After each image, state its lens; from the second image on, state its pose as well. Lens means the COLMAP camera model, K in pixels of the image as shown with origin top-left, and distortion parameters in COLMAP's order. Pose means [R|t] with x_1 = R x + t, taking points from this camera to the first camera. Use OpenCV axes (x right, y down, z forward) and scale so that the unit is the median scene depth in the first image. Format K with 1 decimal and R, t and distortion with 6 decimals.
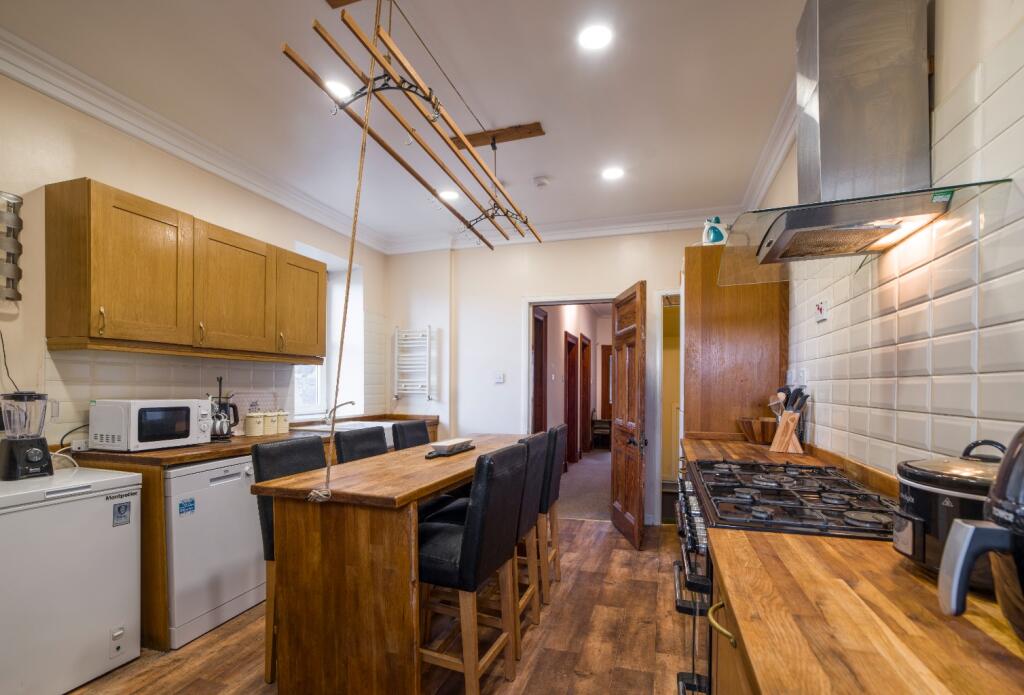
lens RADIAL K [[456.3, 0, 511.7], [0, 456.3, 385.5], [0, 0, 1]] dist [-0.000060, -0.000008]
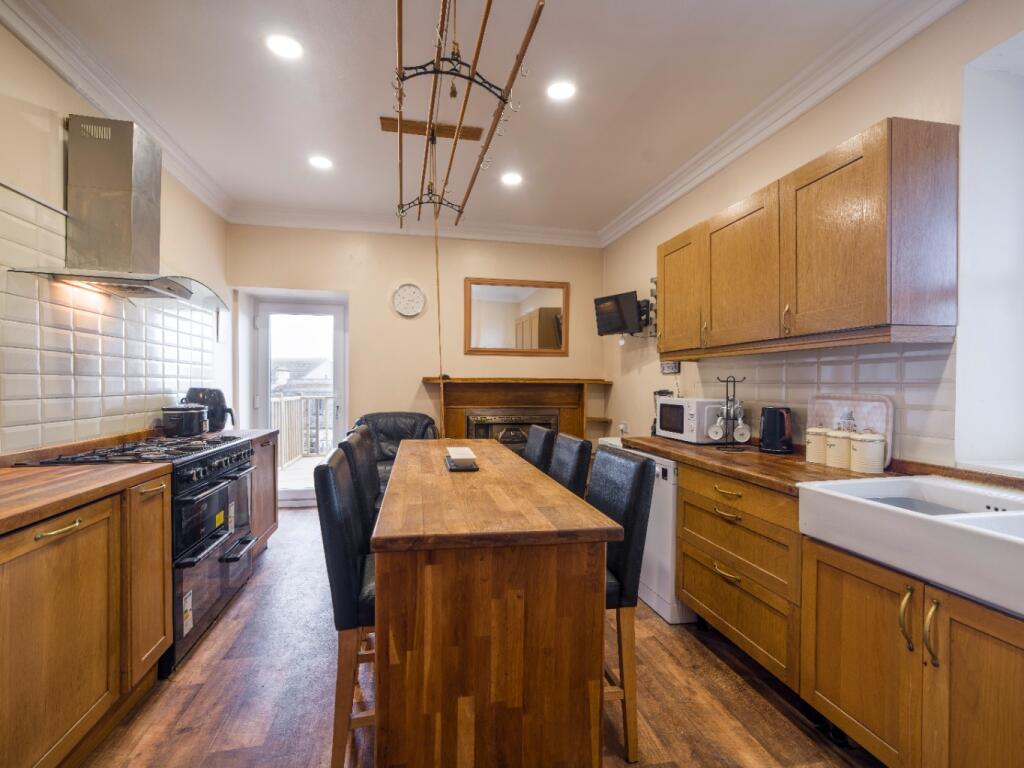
lens RADIAL K [[472.1, 0, 509.0], [0, 472.1, 390.8], [0, 0, 1]] dist [-0.036991, 0.020263]
pose [[-0.865338, -0.002064, -0.501184, 0.209517], [-0.007263, 0.999938, 0.008422, 0.004953], [0.501135, 0.010928, -0.865300, 1.706340]]
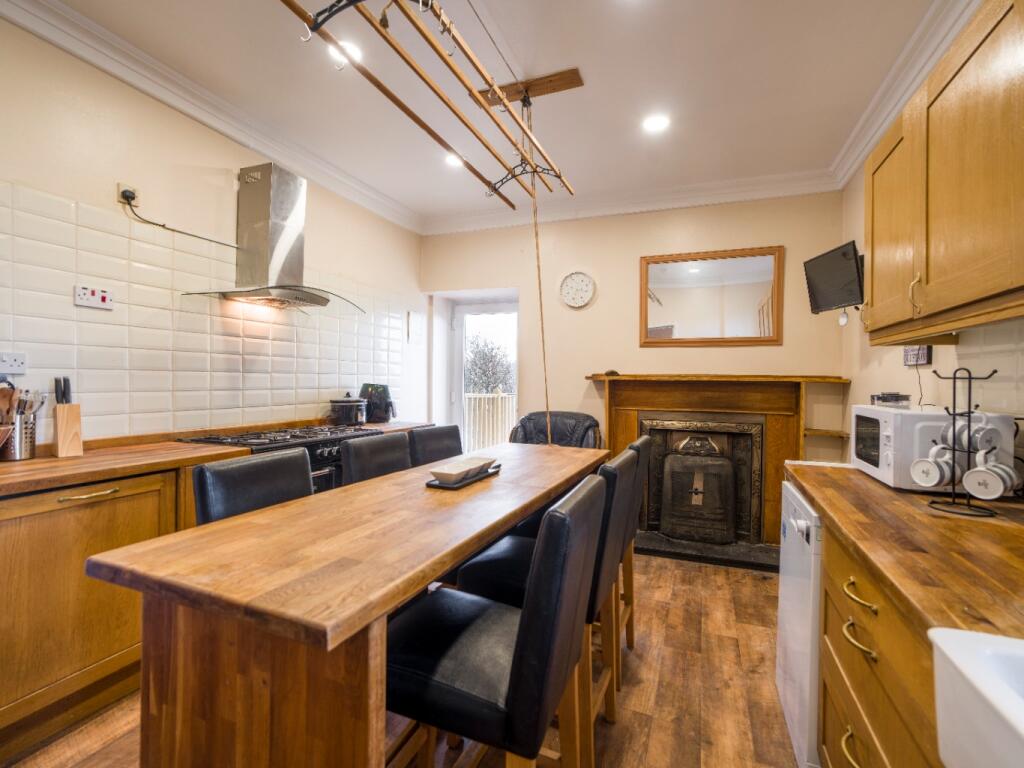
lens RADIAL K [[474.6, 0, 512.0], [0, 474.6, 384.0], [0, 0, 1]] dist [-0.033611, 0.020552]
pose [[-0.998422, -0.015253, 0.054051, -0.246392], [-0.015000, 0.999875, 0.005072, 0.001213], [-0.054121, 0.004253, -0.998525, 1.620407]]
